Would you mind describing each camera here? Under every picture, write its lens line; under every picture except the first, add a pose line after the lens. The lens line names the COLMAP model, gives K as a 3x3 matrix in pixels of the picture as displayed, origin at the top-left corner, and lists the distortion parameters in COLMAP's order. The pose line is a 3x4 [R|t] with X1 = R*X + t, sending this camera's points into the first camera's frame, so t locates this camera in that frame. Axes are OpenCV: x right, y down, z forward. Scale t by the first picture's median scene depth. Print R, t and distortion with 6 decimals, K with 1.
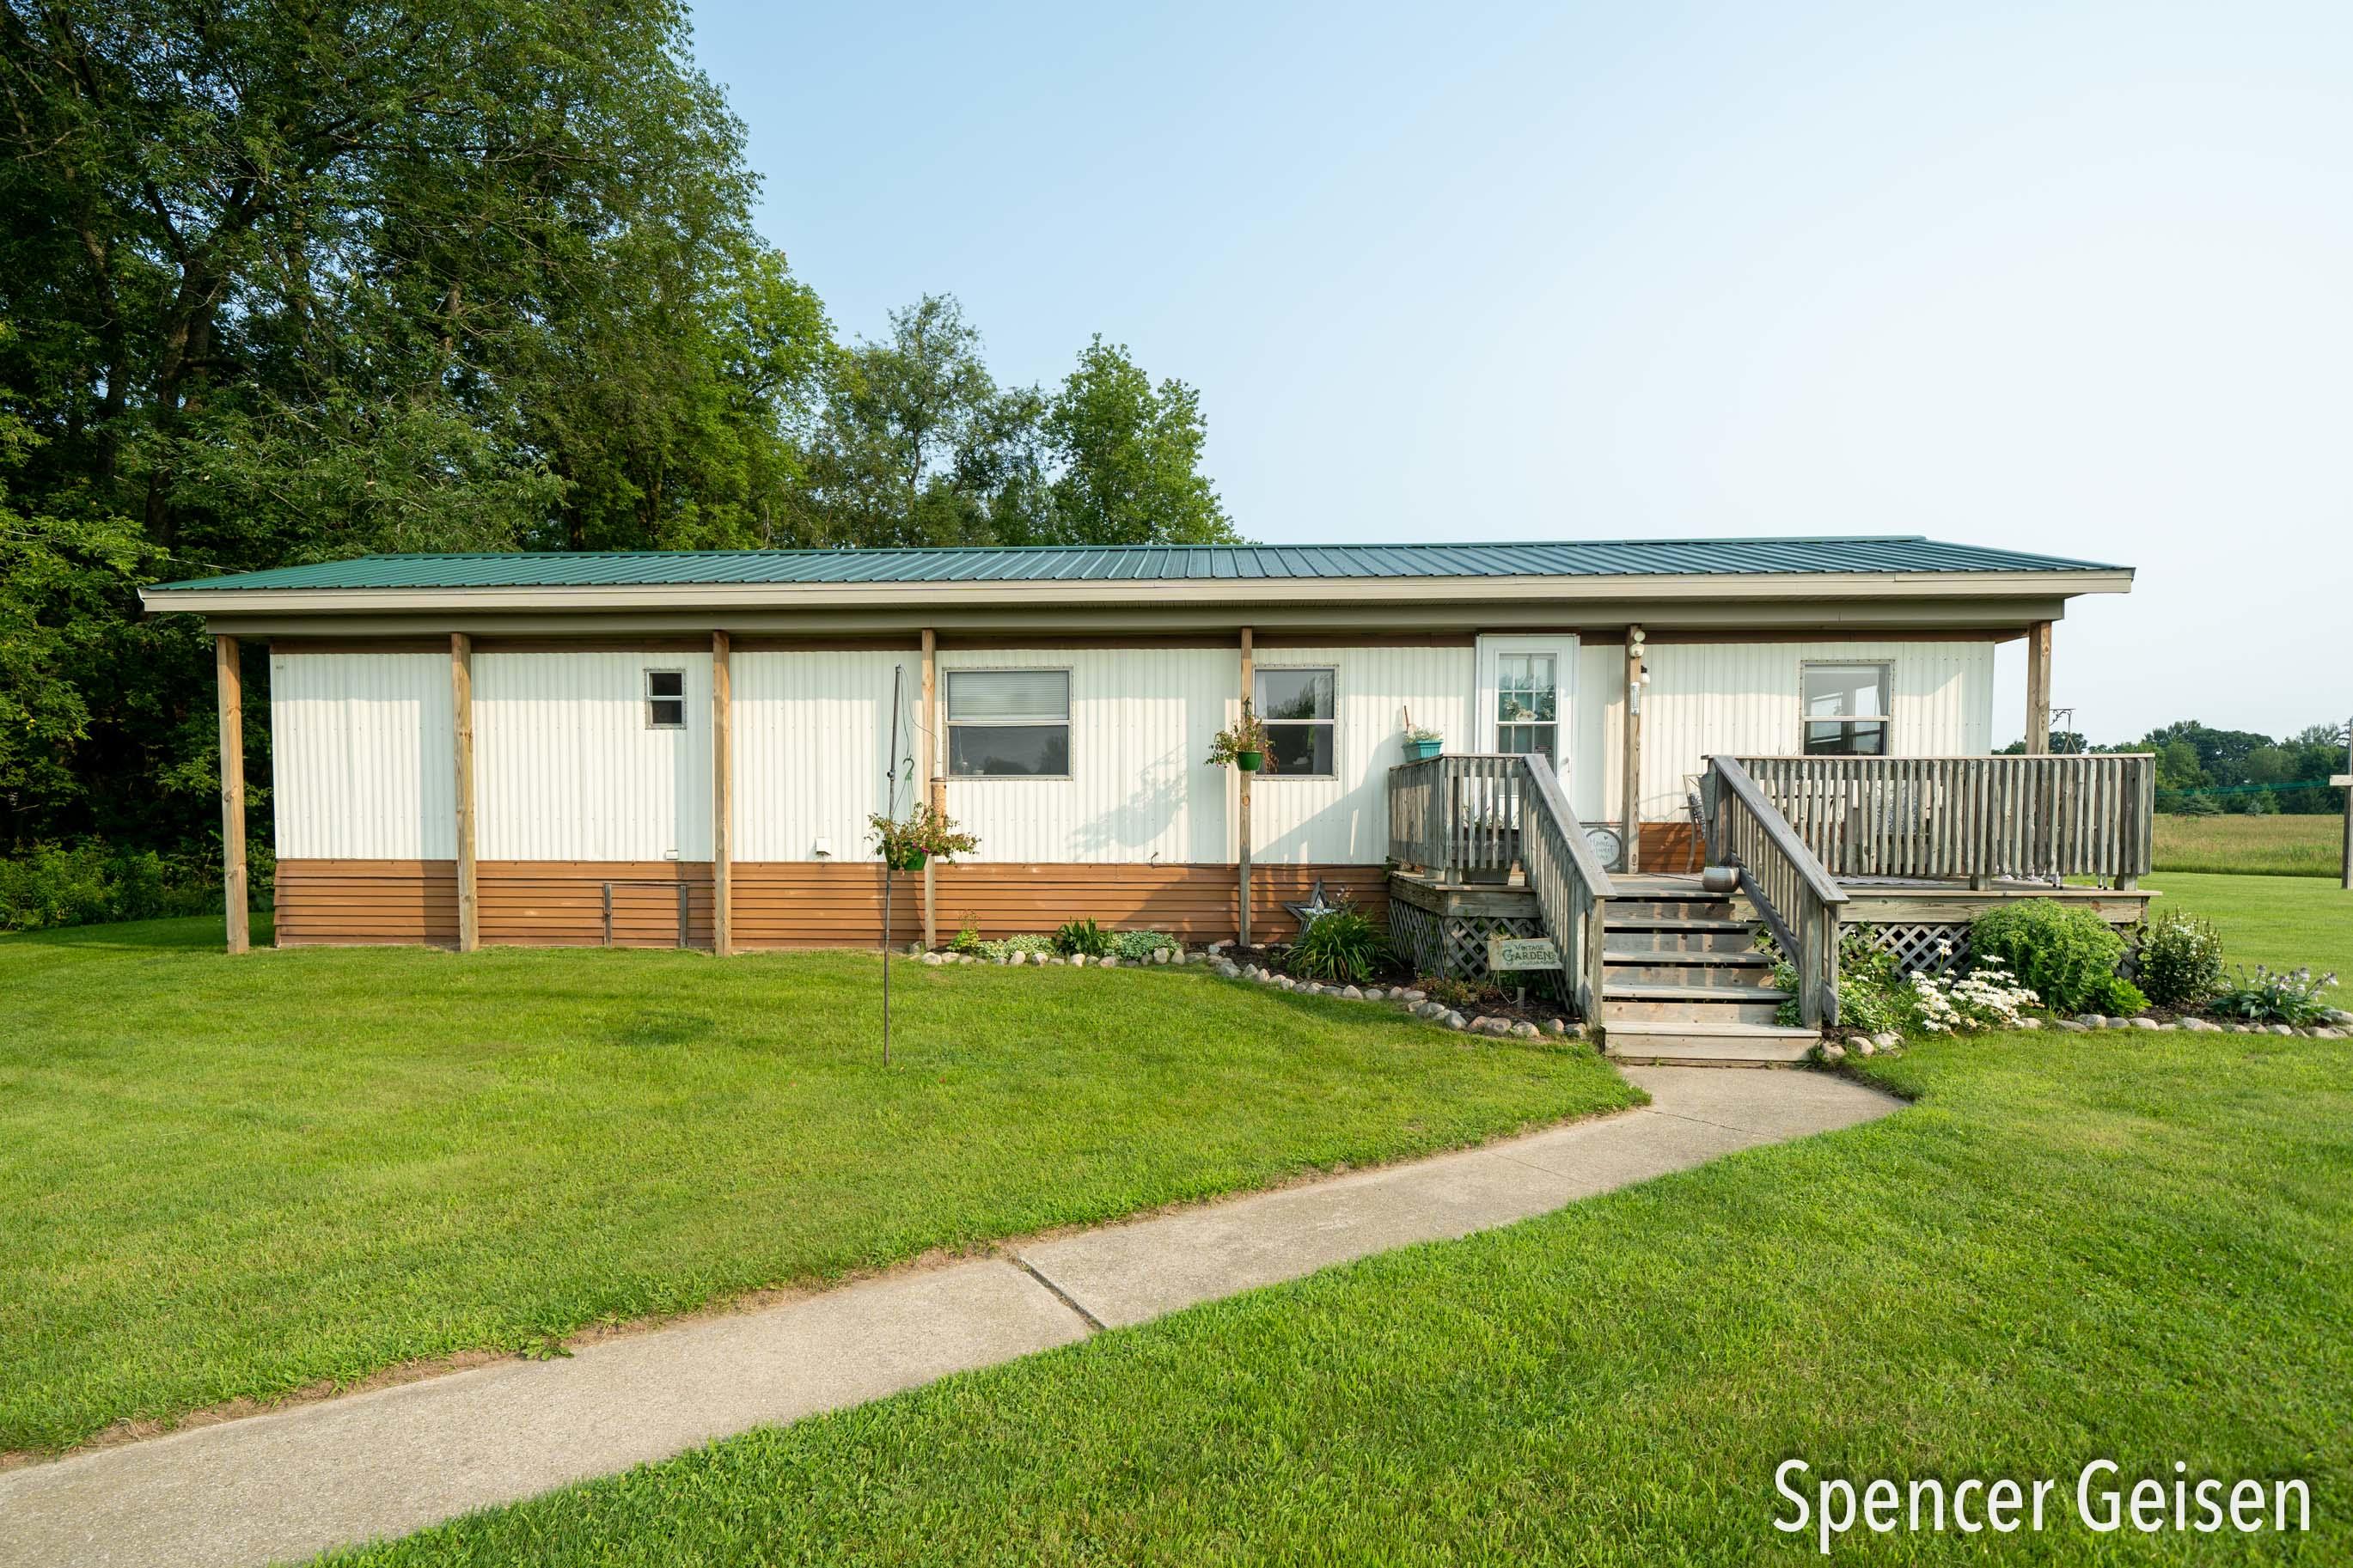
lens RADIAL K [[1066.7, 0, 1127.2], [0, 1066.7, 860.2], [0, 0, 1]] dist [0.002482, 0.000000]
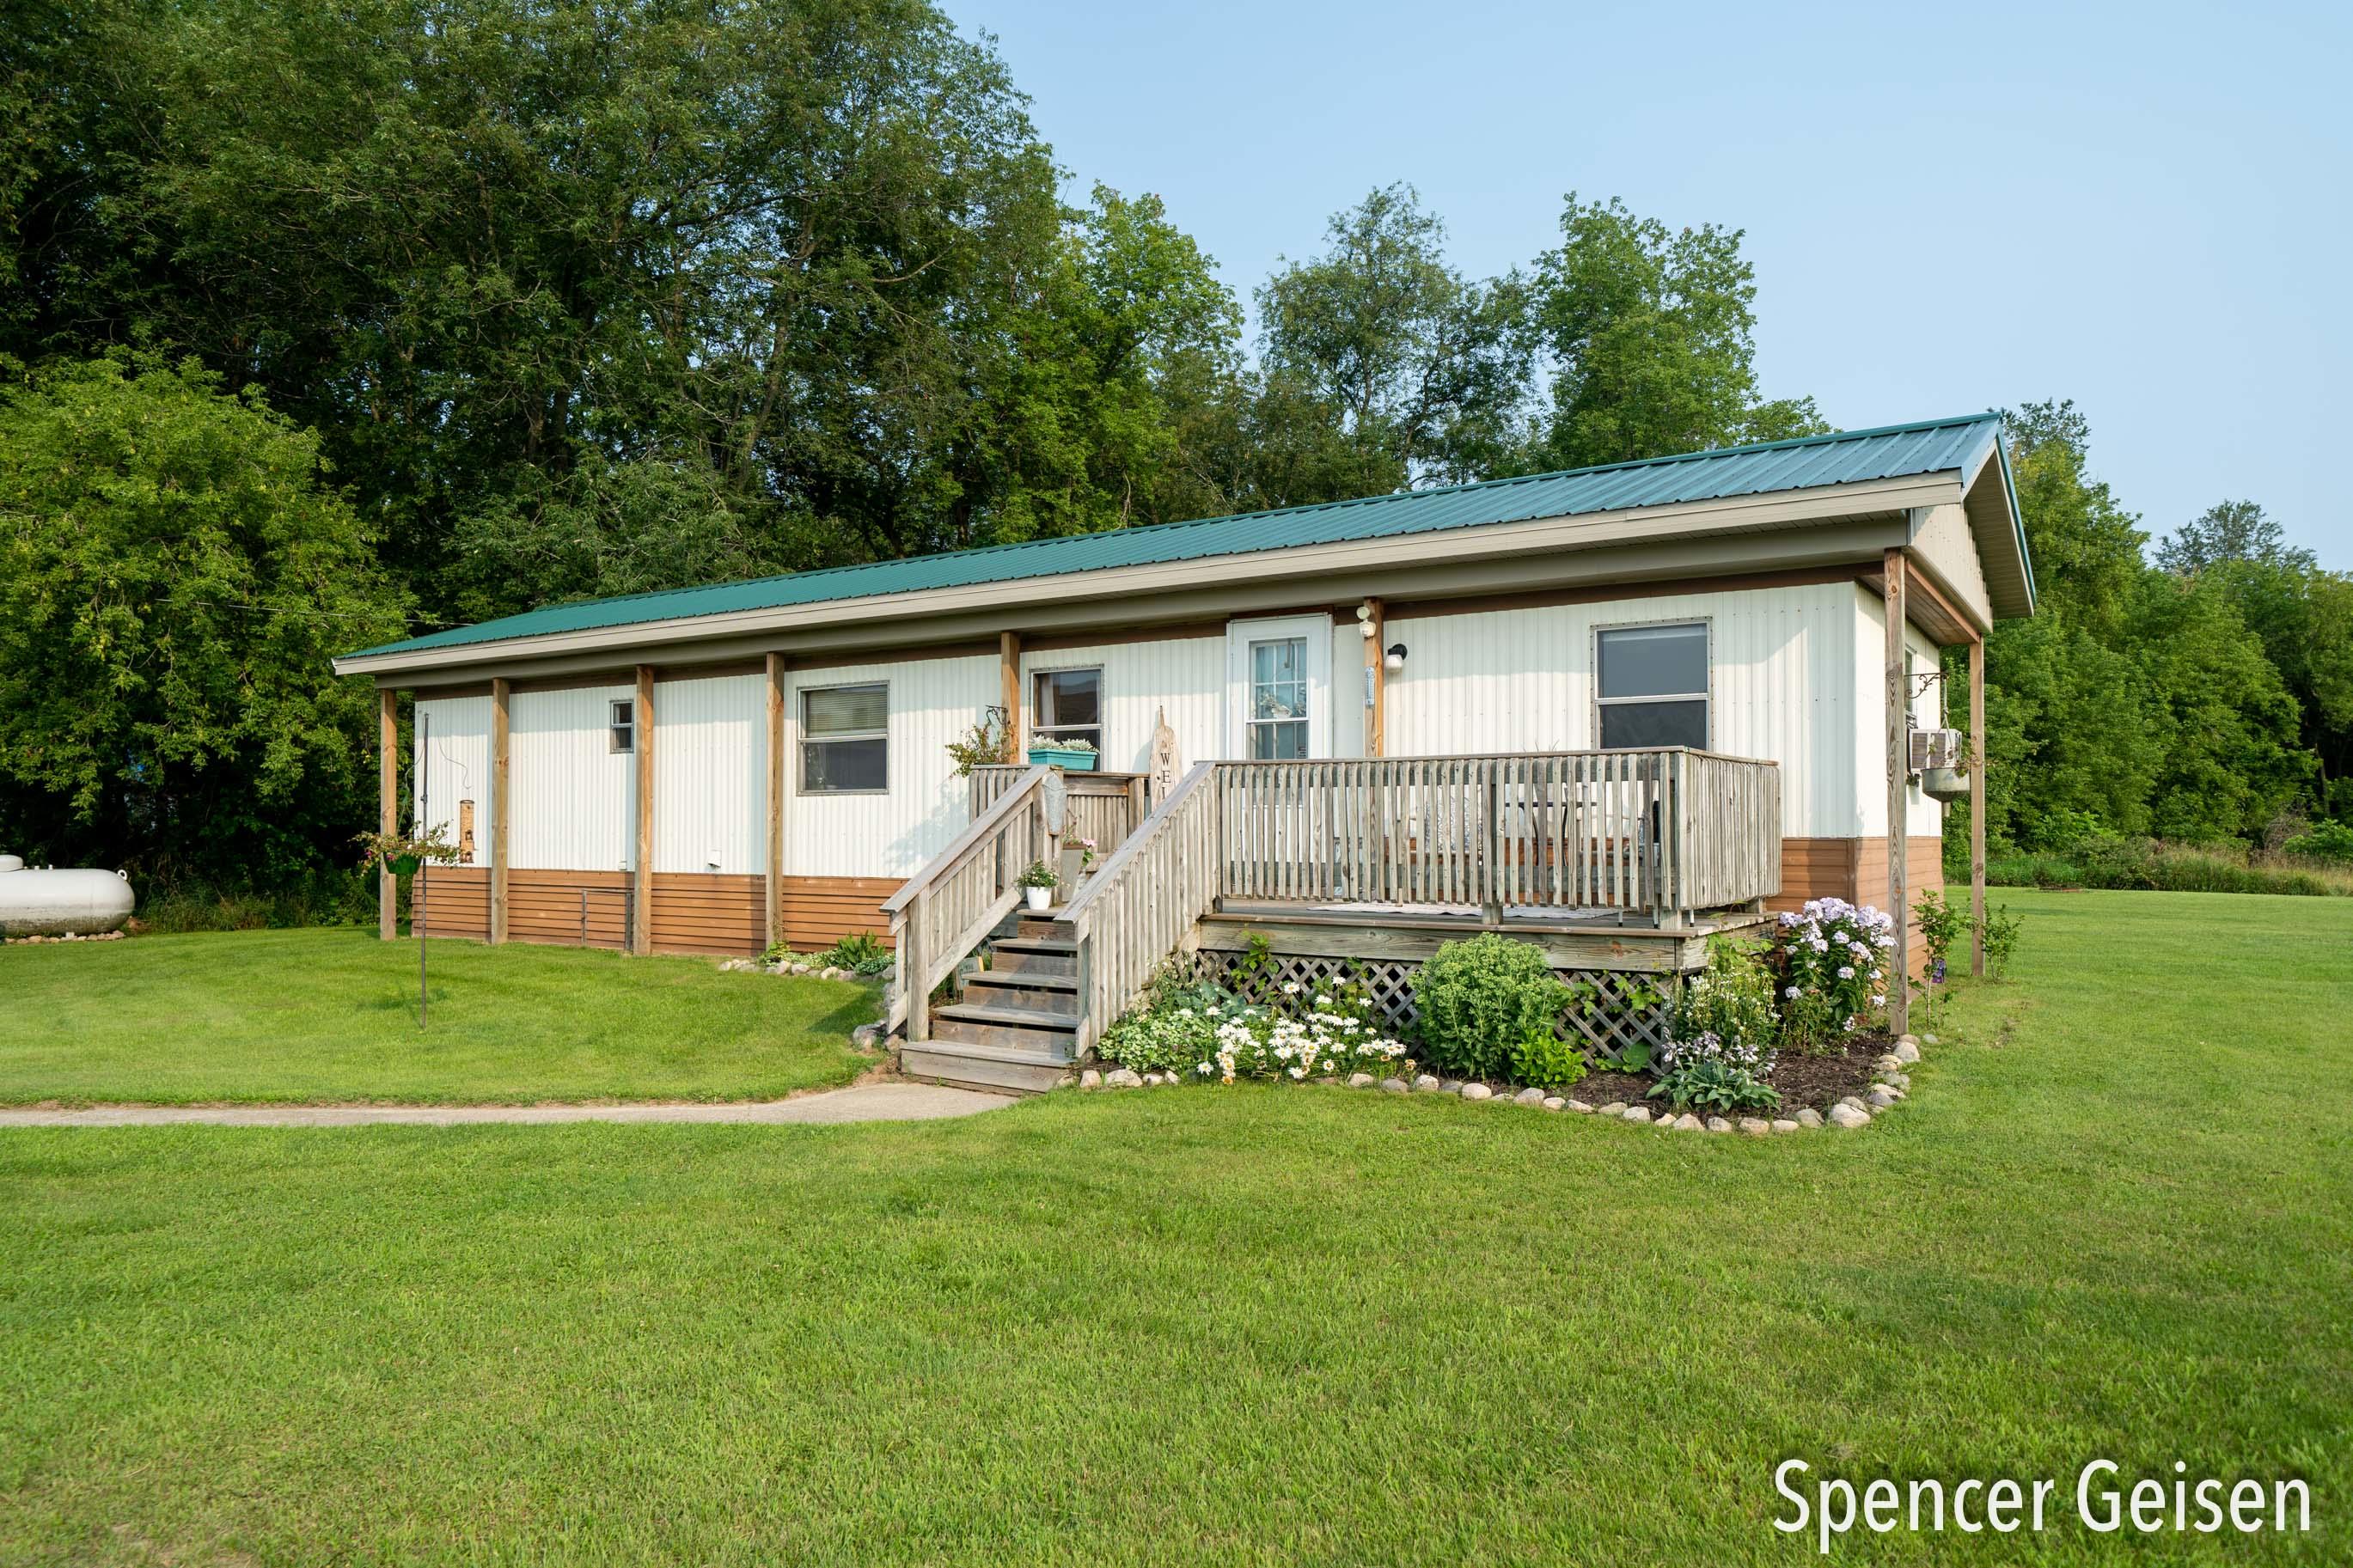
lens RADIAL K [[1461.3, 0, 1176.9], [0, 1461.3, 795.0], [0, 0, 1]] dist [0.000209, -0.001691]
pose [[0.870962, -0.012719, -0.491186, 0.831855], [-0.019366, 0.998000, -0.060181, 0.002297], [0.490969, 0.061927, 0.868973, -0.043918]]
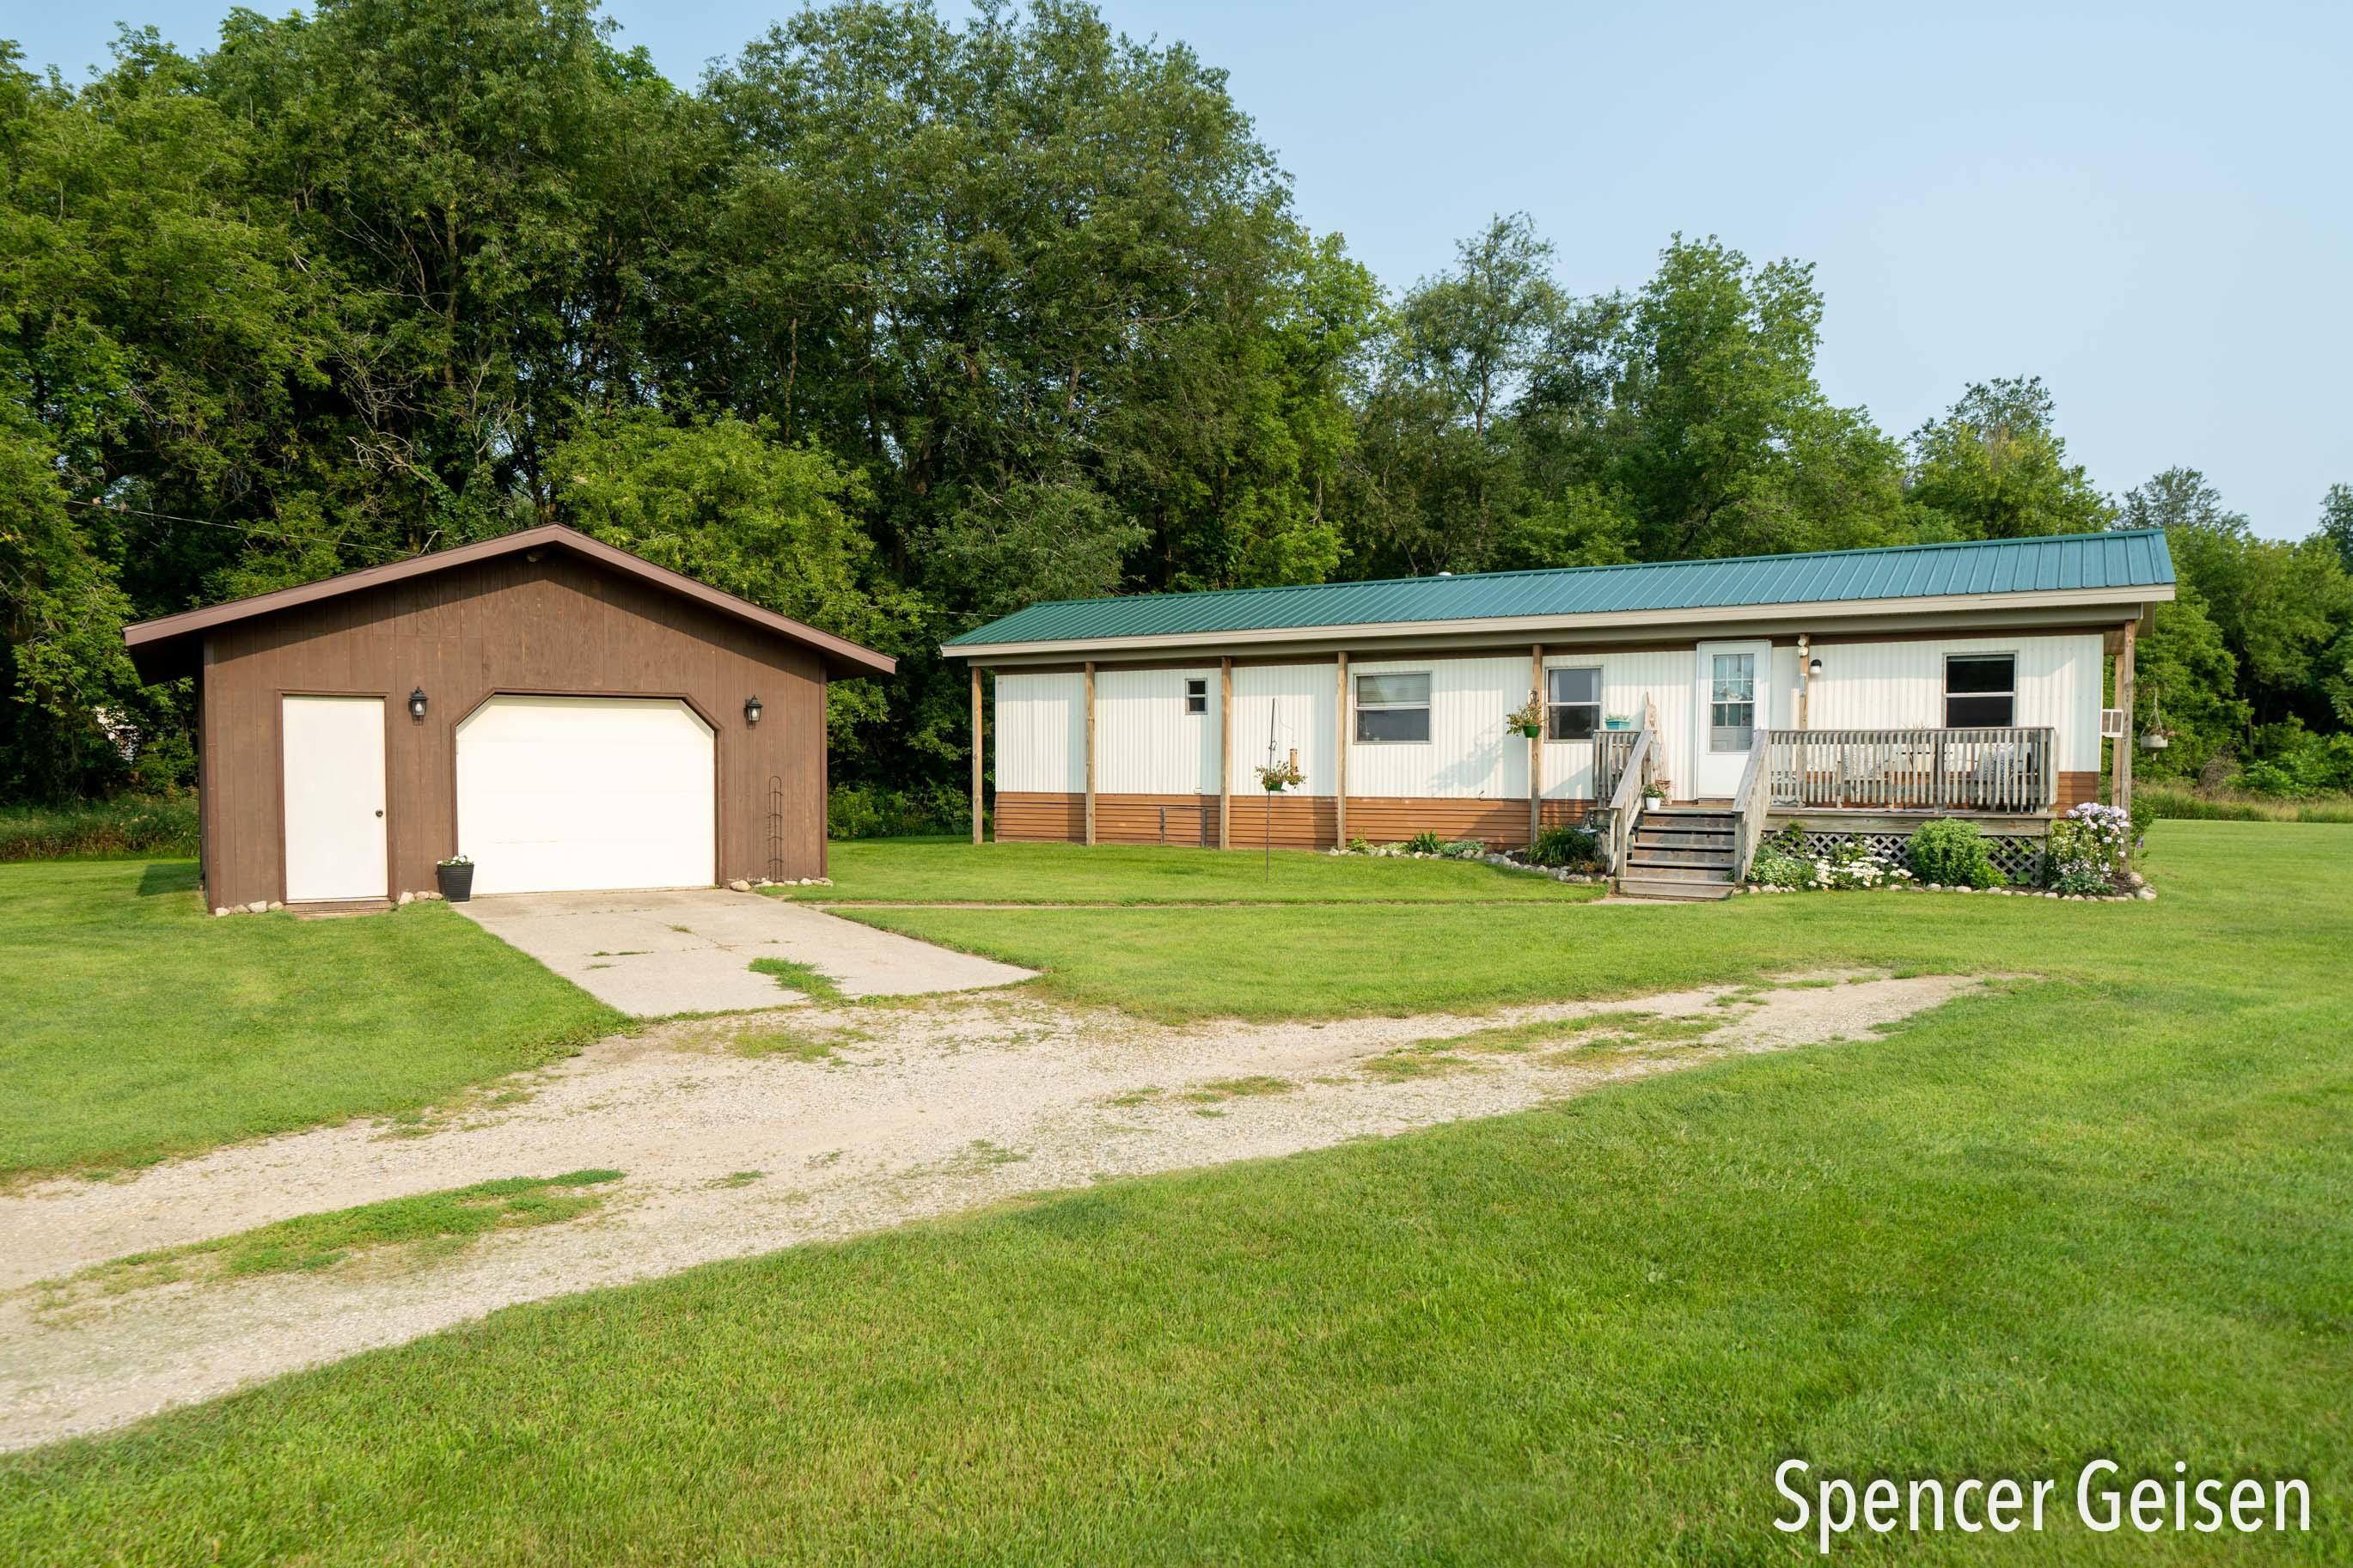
lens RADIAL K [[1467.7, 0, 1171.4], [0, 1467.7, 818.5], [0, 0, 1]] dist [0.001022, 0.001418]
pose [[0.891373, 0.015432, -0.453008, 0.569691], [-0.019166, 0.999810, -0.003654, 0.047386], [0.452865, 0.011939, 0.891499, -1.049497]]
